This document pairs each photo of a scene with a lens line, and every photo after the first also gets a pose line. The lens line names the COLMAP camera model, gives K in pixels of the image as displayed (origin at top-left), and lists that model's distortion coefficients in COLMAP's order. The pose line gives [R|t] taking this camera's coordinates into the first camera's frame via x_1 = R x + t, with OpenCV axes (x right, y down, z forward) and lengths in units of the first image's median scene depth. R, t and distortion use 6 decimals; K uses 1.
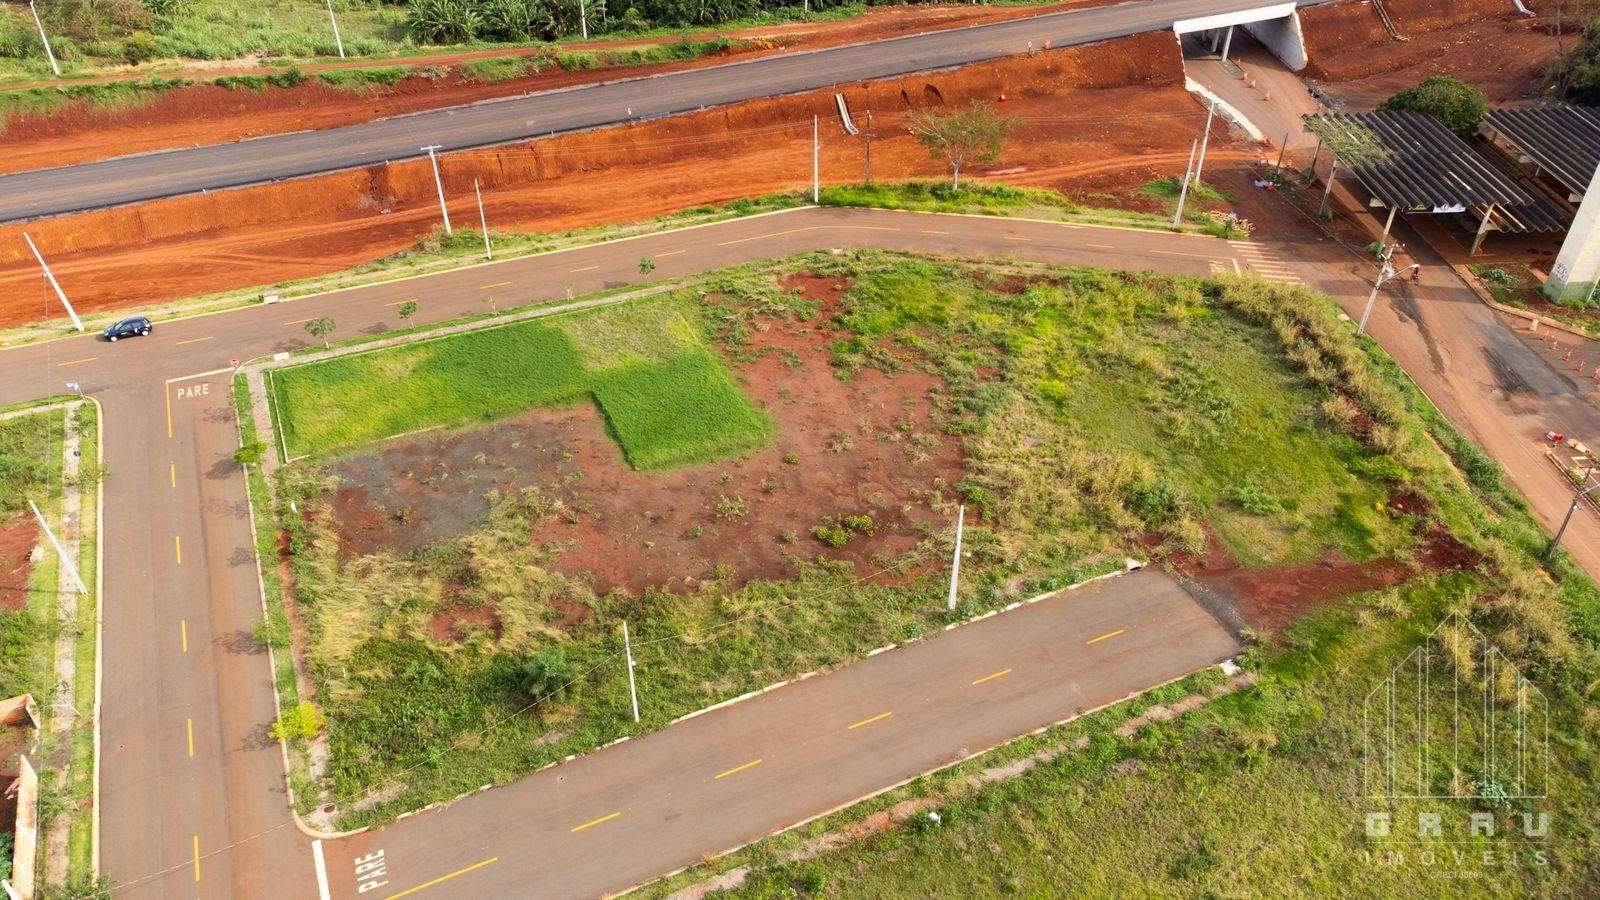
lens RADIAL K [[1191.6, 0, 799.5], [0, 1191.6, 453.0], [0, 0, 1]] dist [0.036527, 0.031446]
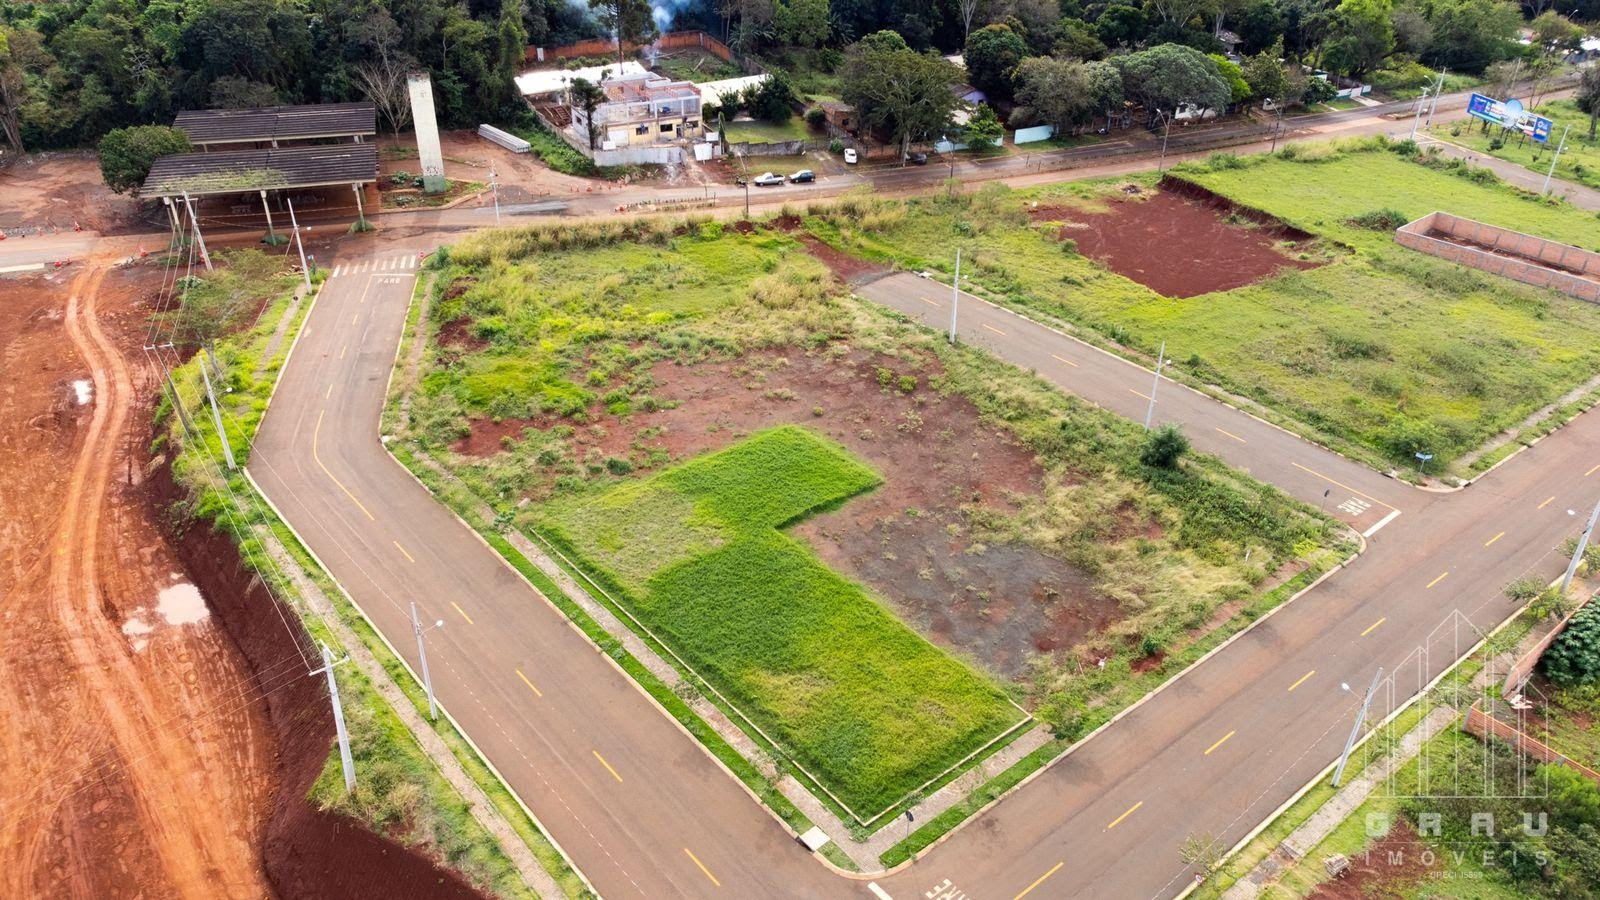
lens RADIAL K [[1191.6, 0, 807.6], [0, 1191.6, 448.8], [0, 0, 1]] dist [0.036527, 0.031446]
pose [[-0.276030, -0.495630, 0.823504, -0.654042], [0.571470, 0.604268, 0.555232, -0.416959], [-0.772807, 0.623868, 0.116442, 0.653231]]
